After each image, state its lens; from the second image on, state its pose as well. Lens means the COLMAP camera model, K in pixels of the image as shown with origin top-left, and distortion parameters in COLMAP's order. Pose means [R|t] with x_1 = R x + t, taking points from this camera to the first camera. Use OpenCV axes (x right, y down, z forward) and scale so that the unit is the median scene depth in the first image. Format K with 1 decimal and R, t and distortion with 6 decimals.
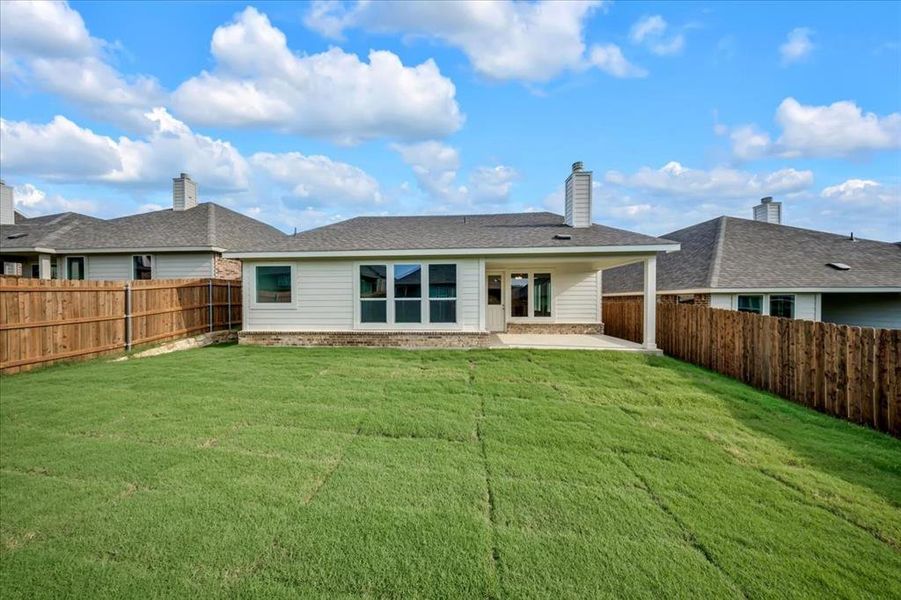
lens RADIAL K [[267.0, 0, 447.5], [0, 267.0, 300.0], [0, 0, 1]] dist [-0.007999, -0.000094]
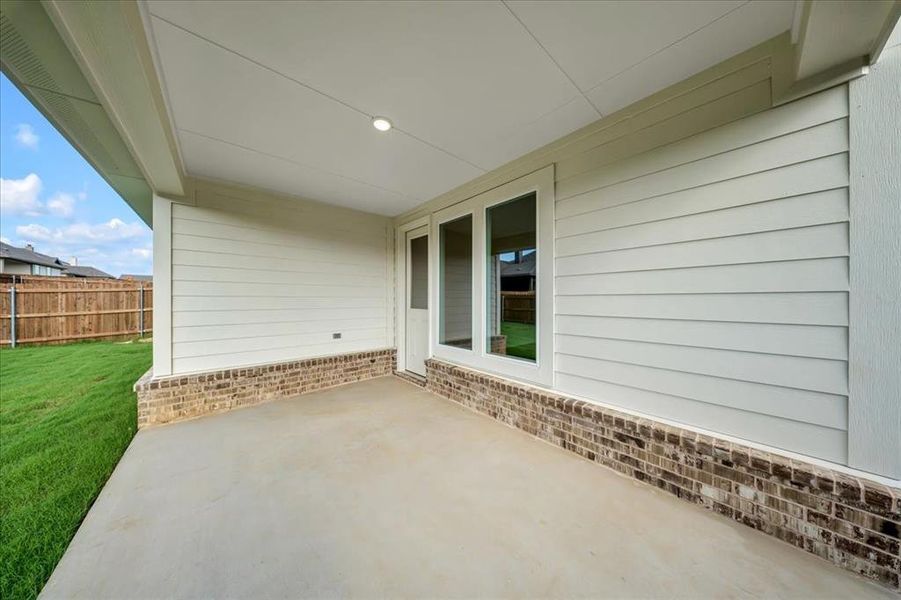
lens RADIAL K [[267.0, 0, 447.5], [0, 267.0, 300.0], [0, 0, 1]] dist [-0.007999, -0.000094]
pose [[0.687191, 0.006576, -0.726447, 0.689189], [0.001897, 0.999939, 0.010847, -0.000798], [0.726475, -0.008832, 0.687137, 1.020391]]
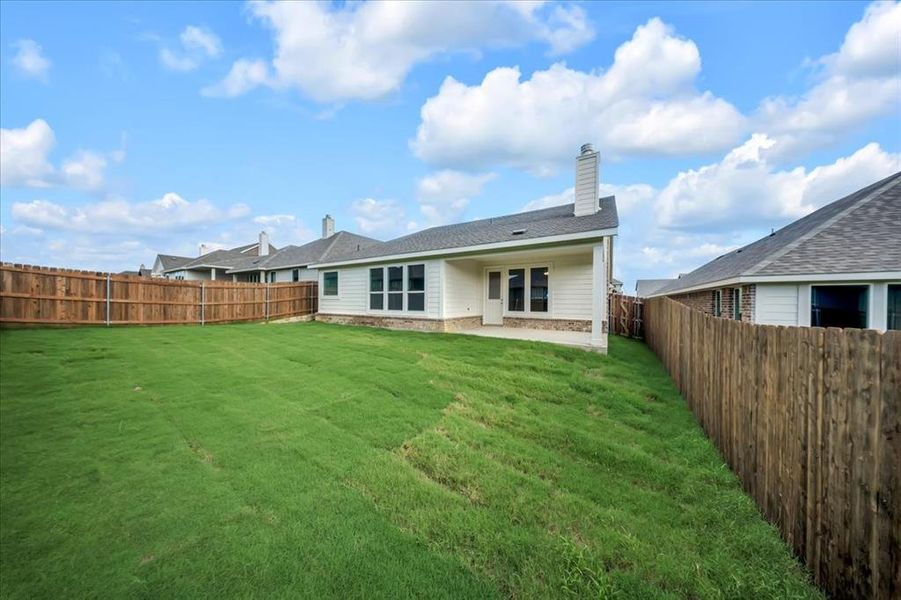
lens RADIAL K [[267.0, 0, 447.5], [0, 267.0, 300.0], [0, 0, 1]] dist [-0.007999, -0.000094]
pose [[0.875464, 0.008087, -0.483215, 0.720545], [-0.011300, 0.999929, -0.003738, 0.036960], [0.483151, 0.008733, 0.875494, -0.042786]]
